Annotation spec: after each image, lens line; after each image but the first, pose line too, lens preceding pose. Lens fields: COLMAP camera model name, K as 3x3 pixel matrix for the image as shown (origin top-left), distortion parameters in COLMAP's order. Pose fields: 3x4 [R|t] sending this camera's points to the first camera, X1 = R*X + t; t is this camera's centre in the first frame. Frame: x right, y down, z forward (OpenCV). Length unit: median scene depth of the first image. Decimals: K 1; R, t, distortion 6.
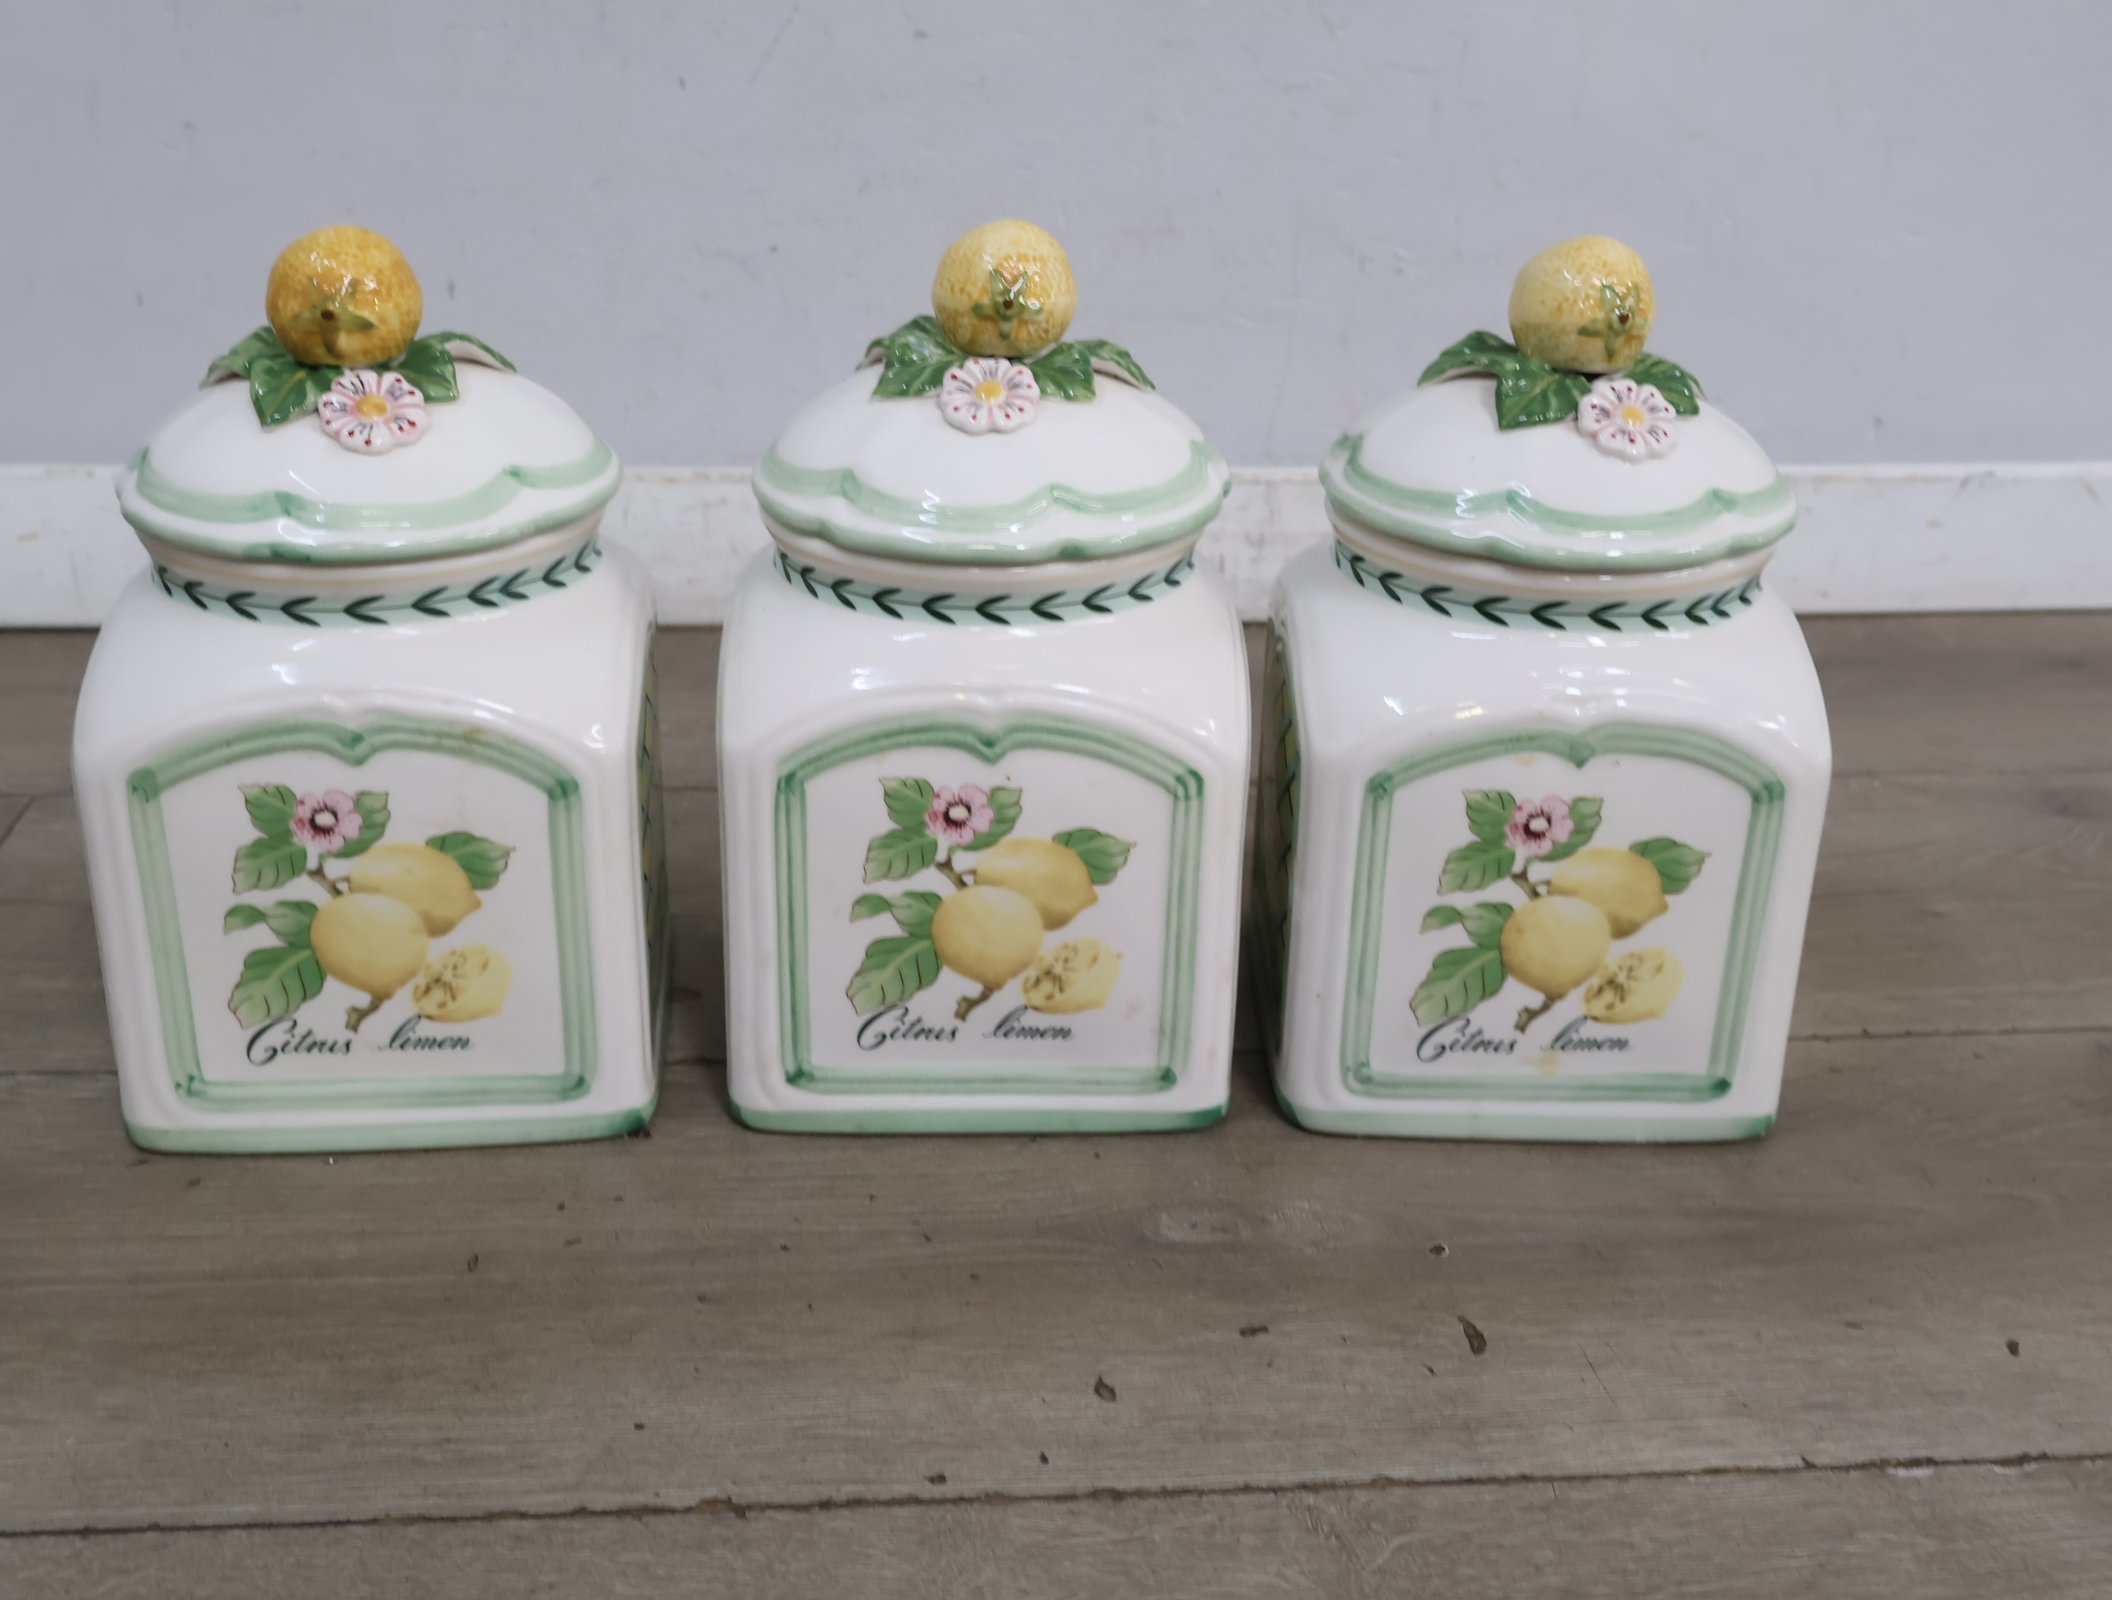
lens RADIAL K [[2374.4, 0, 1056.1], [0, 2374.4, 794.9], [0, 0, 1]] dist [0.008016, 0.000000]
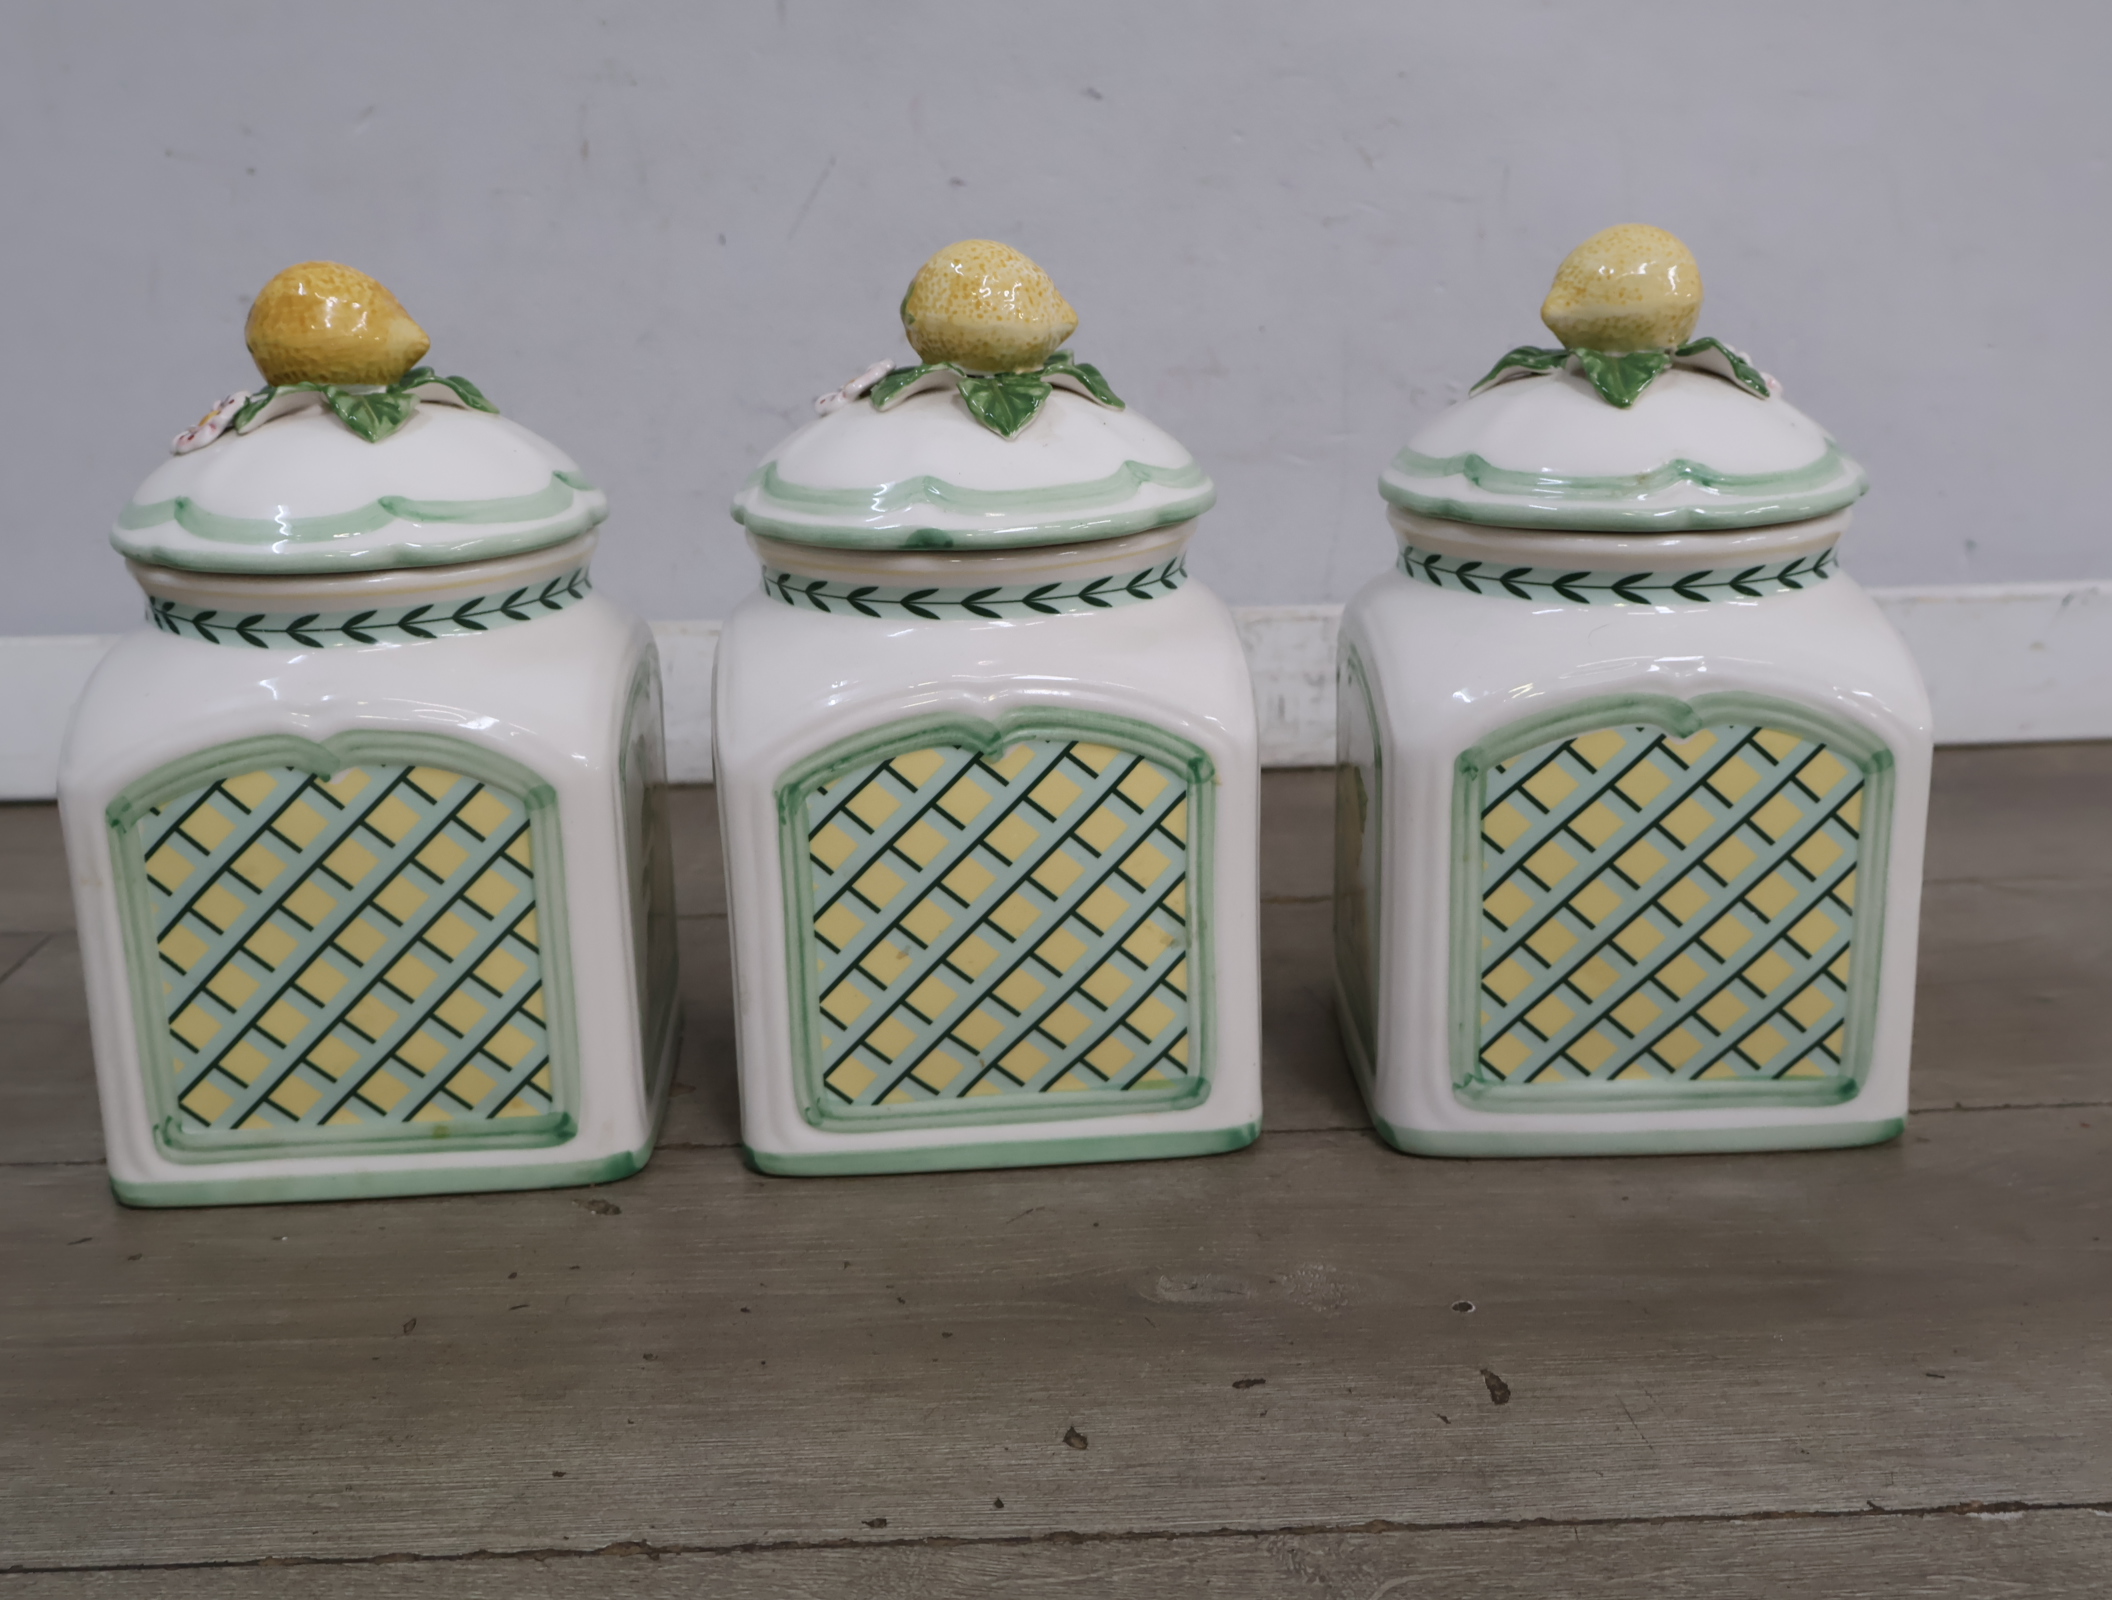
lens RADIAL K [[2374.4, 0, 1052.1], [0, 2374.4, 800.0], [0, 0, 1]] dist [0.008016, 0.000000]
pose [[0.996963, -0.027031, -0.073040, 0.076714], [0.016409, 0.989688, -0.142297, 0.127502], [0.076133, 0.140667, 0.987125, 0.072679]]
